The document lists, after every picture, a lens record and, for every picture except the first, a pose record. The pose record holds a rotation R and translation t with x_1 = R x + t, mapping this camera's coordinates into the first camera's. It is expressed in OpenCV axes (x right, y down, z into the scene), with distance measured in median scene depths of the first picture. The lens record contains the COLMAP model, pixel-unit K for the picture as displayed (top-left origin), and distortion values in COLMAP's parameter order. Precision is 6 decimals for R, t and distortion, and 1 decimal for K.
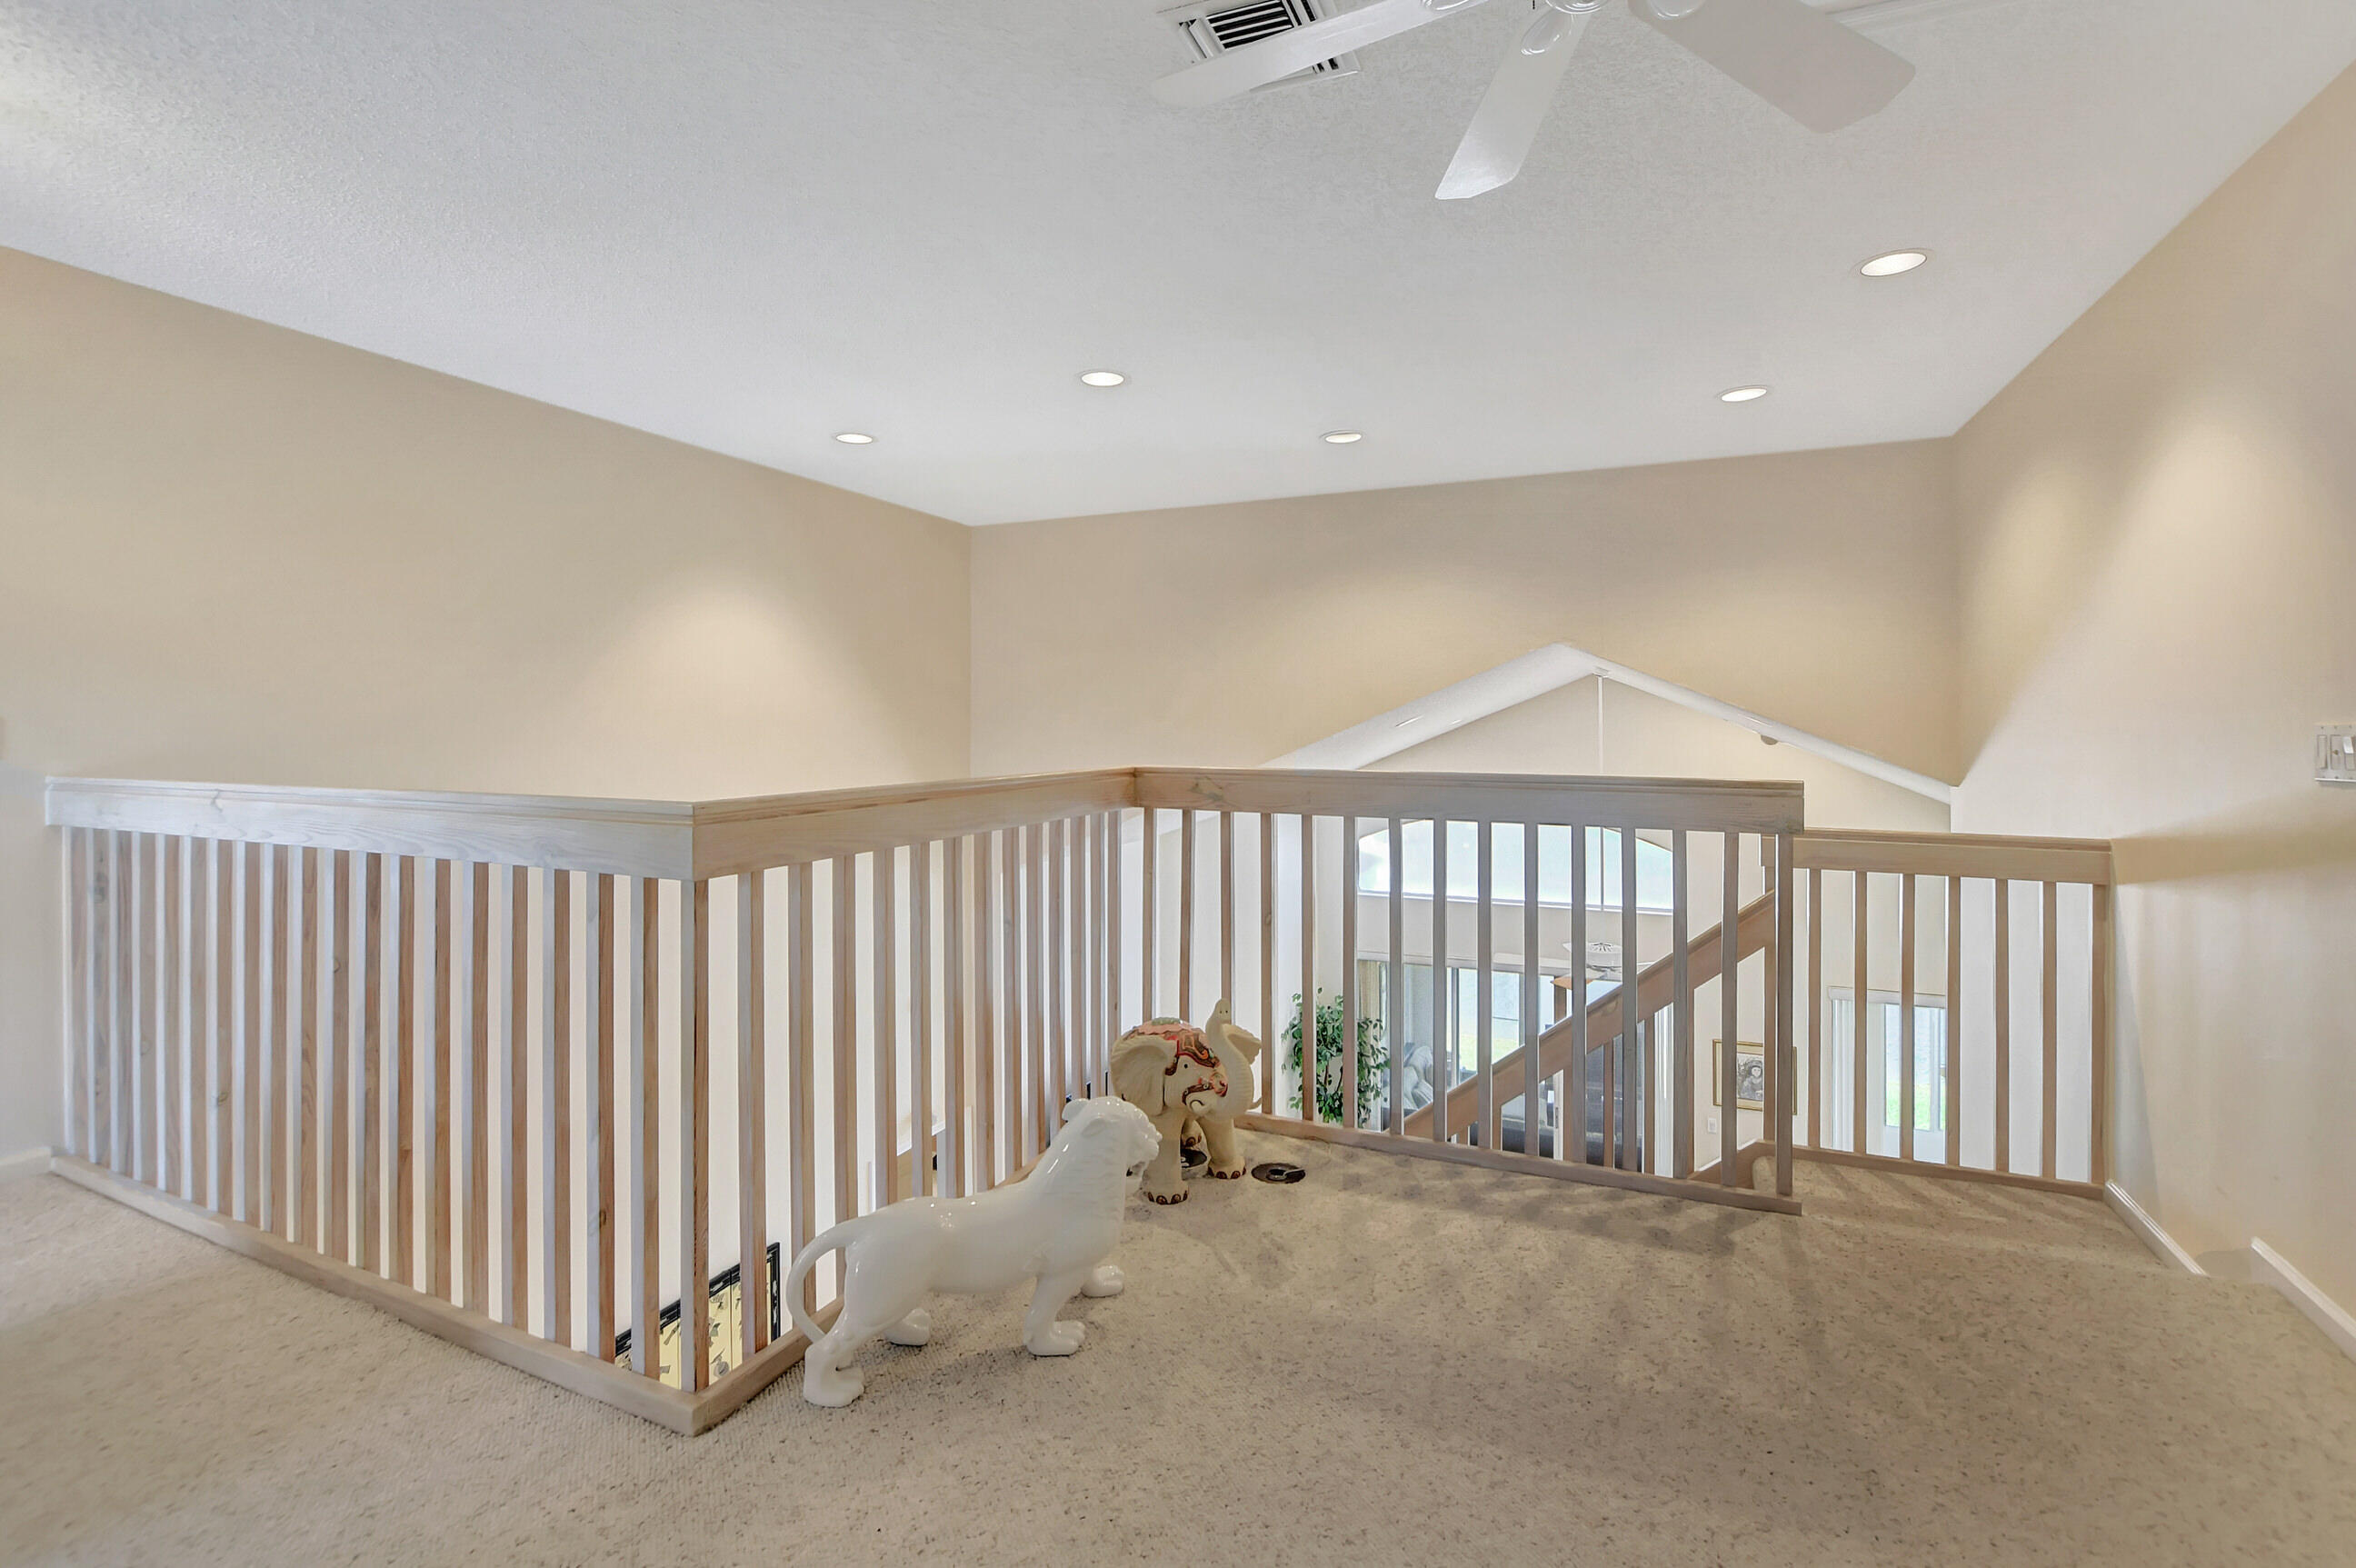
lens RADIAL K [[1063.0, 0, 1179.1], [0, 1063.0, 788.1], [0, 0, 1]] dist [-0.023785, -0.000223]
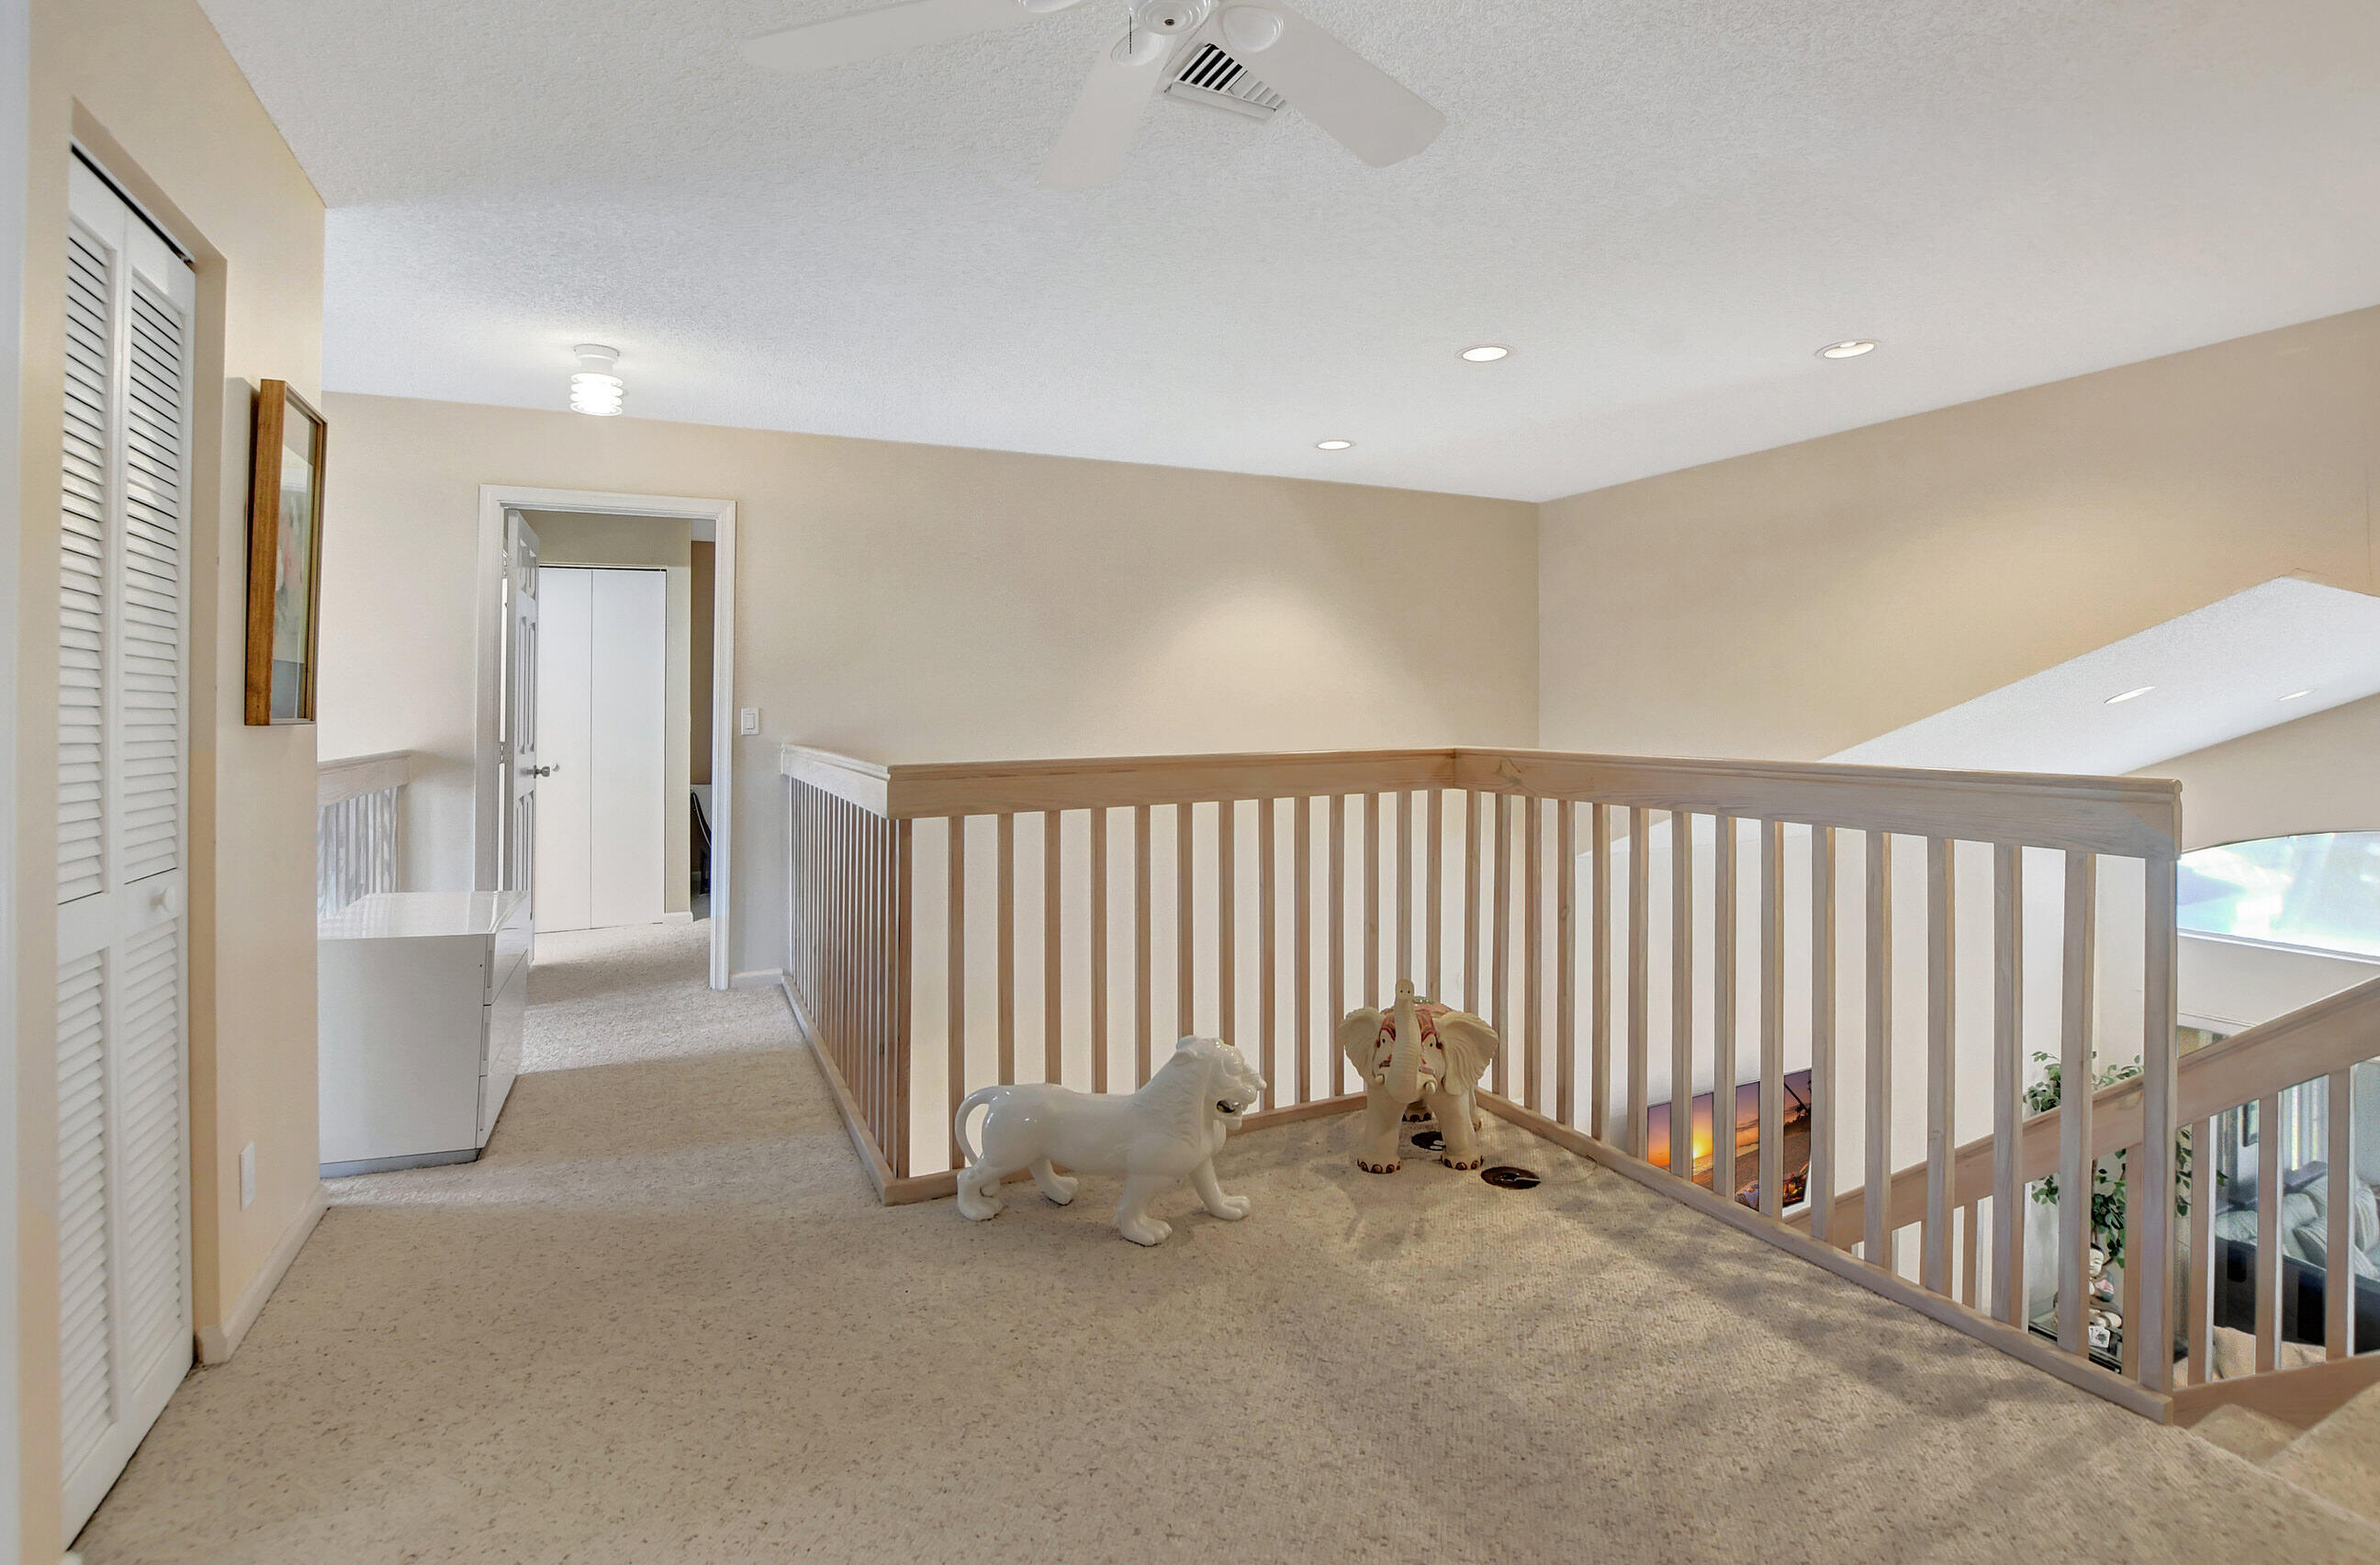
lens RADIAL K [[1082.7, 0, 1190.0], [0, 1082.7, 782.5], [0, 0, 1]] dist [-0.023893, 0.000056]
pose [[0.772839, 0.032598, -0.633764, 0.511599], [-0.025263, 0.999469, 0.020600, -0.002855], [0.634099, 0.000090, 0.773252, 0.078978]]
